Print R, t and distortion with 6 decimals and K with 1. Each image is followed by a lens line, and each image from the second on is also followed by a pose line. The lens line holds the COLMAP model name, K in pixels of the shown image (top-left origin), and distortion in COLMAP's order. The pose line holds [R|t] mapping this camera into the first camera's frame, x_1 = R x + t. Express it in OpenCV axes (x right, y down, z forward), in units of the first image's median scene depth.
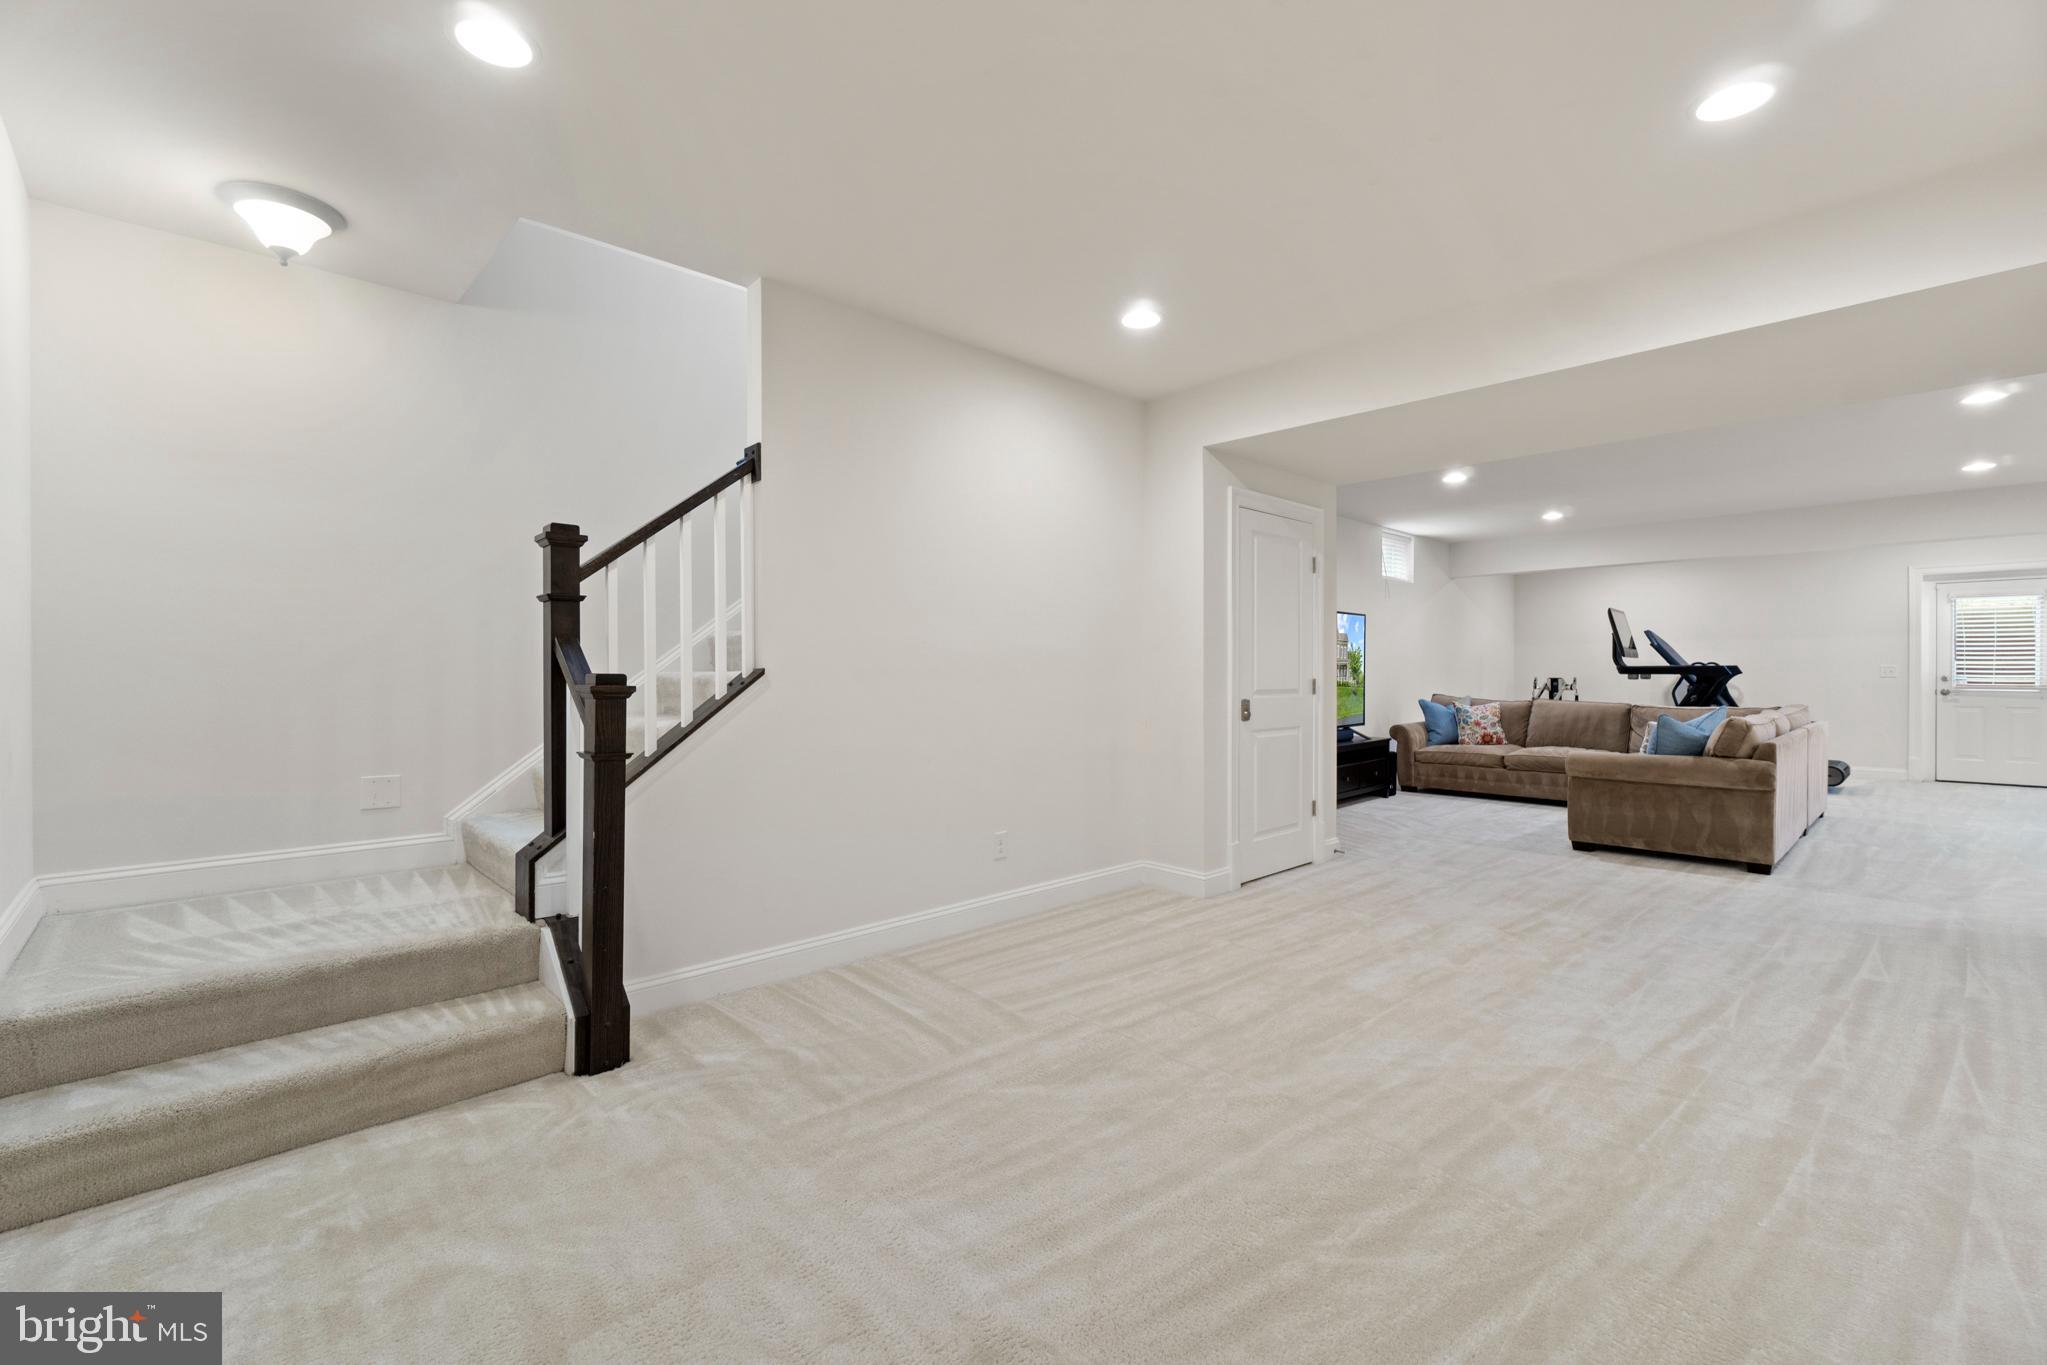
lens RADIAL K [[907.3, 0, 1017.3], [0, 907.3, 677.0], [0, 0, 1]] dist [-0.001485, -0.000754]
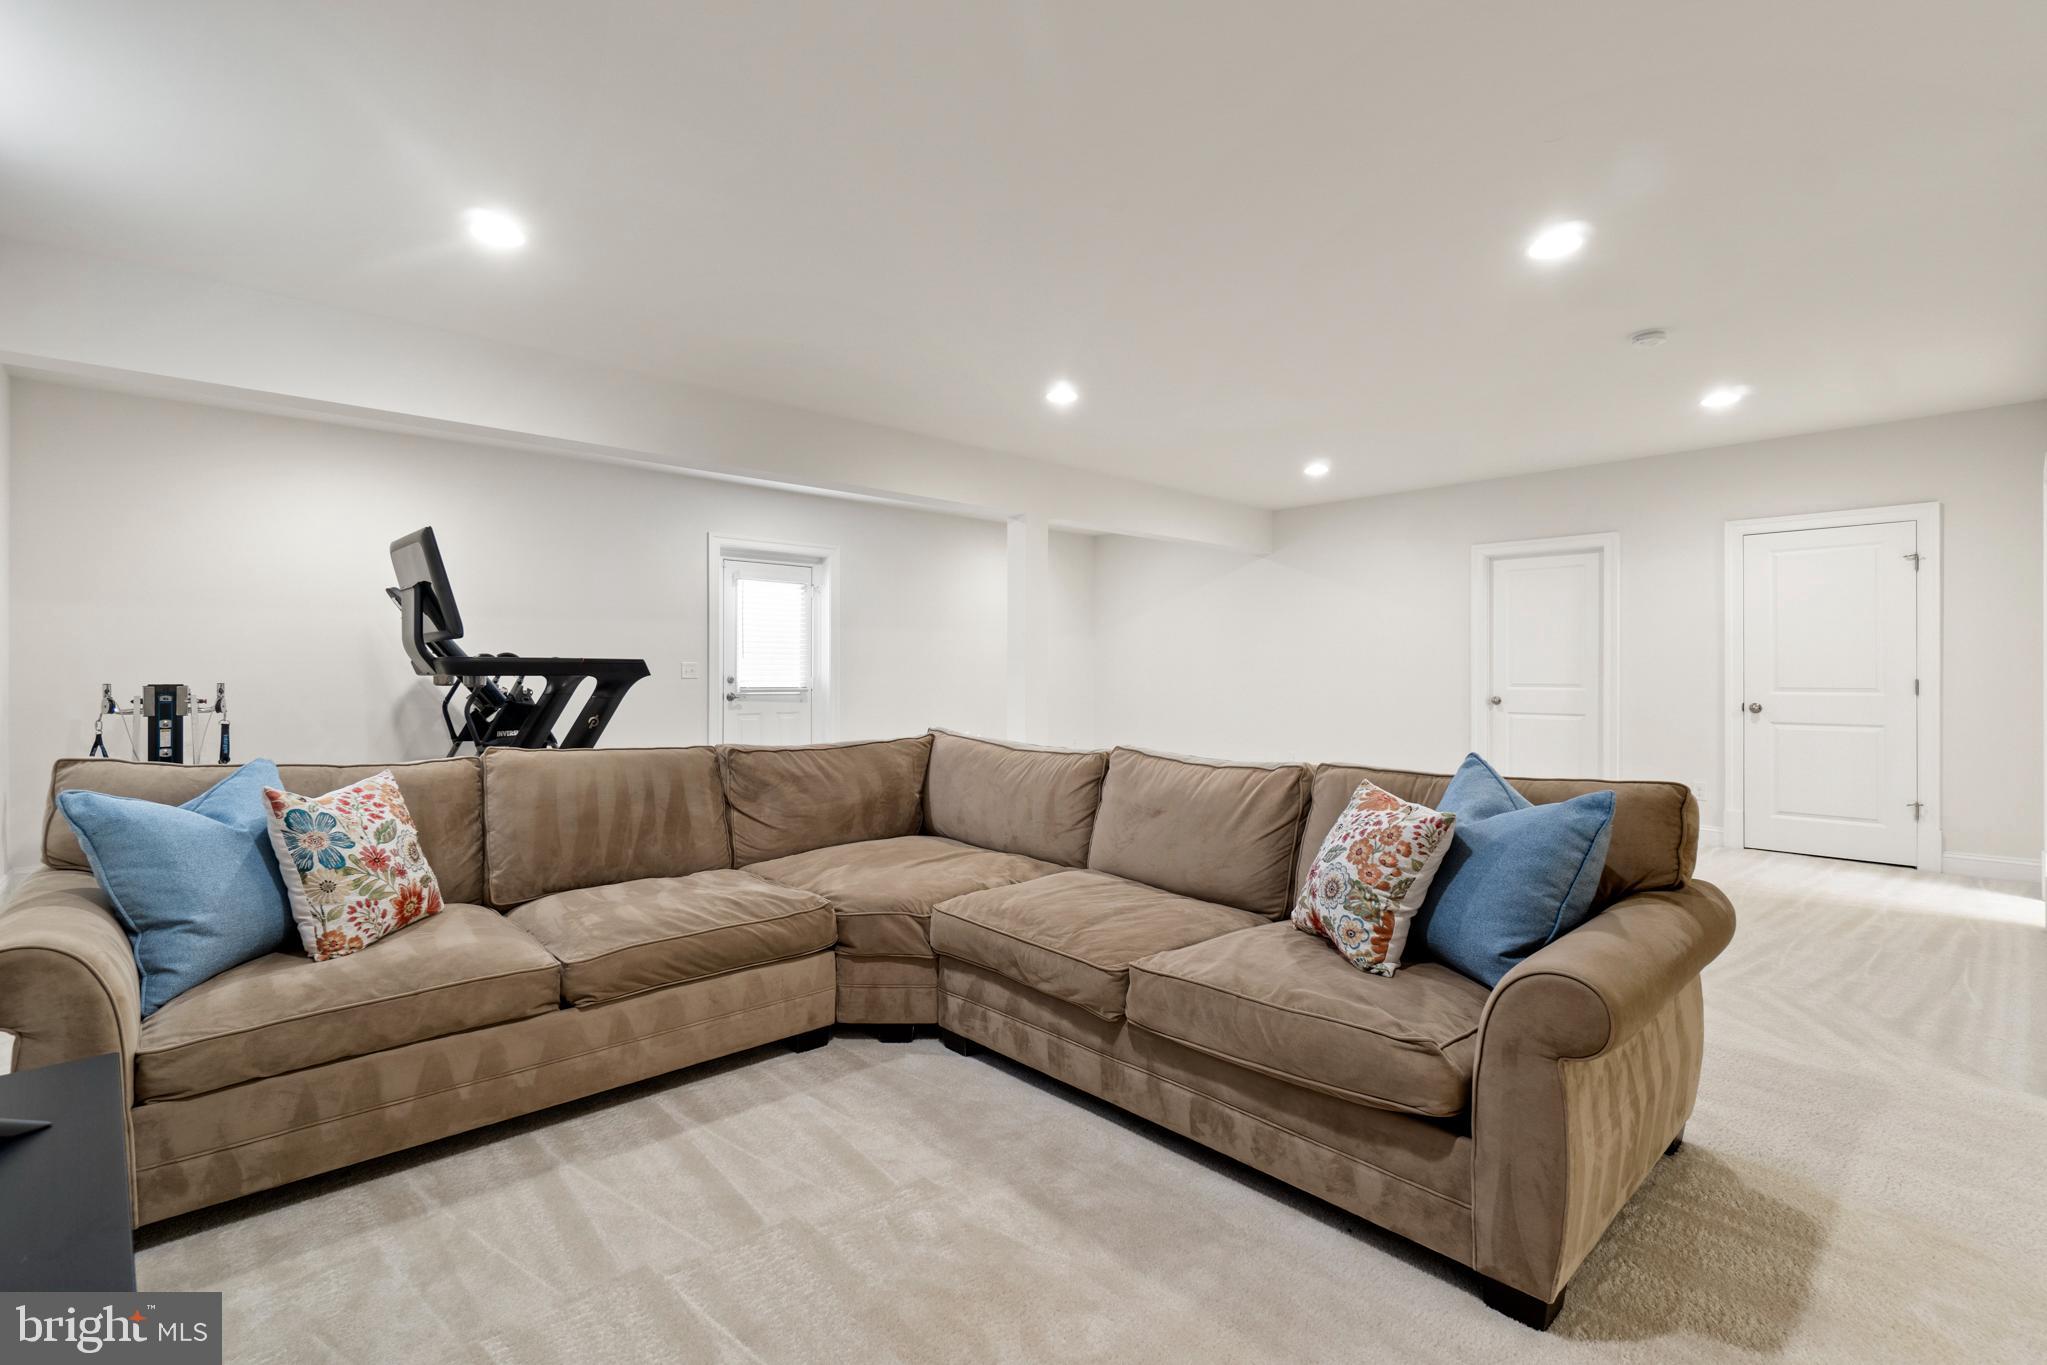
lens RADIAL K [[907.3, 0, 1016.7], [0, 907.3, 675.0], [0, 0, 1]] dist [-0.001485, -0.000754]
pose [[0.027583, -0.002836, 0.999615, 0.239734], [0.005026, 0.999984, 0.002698, -0.004227], [-0.999607, 0.004950, 0.027597, 0.797086]]
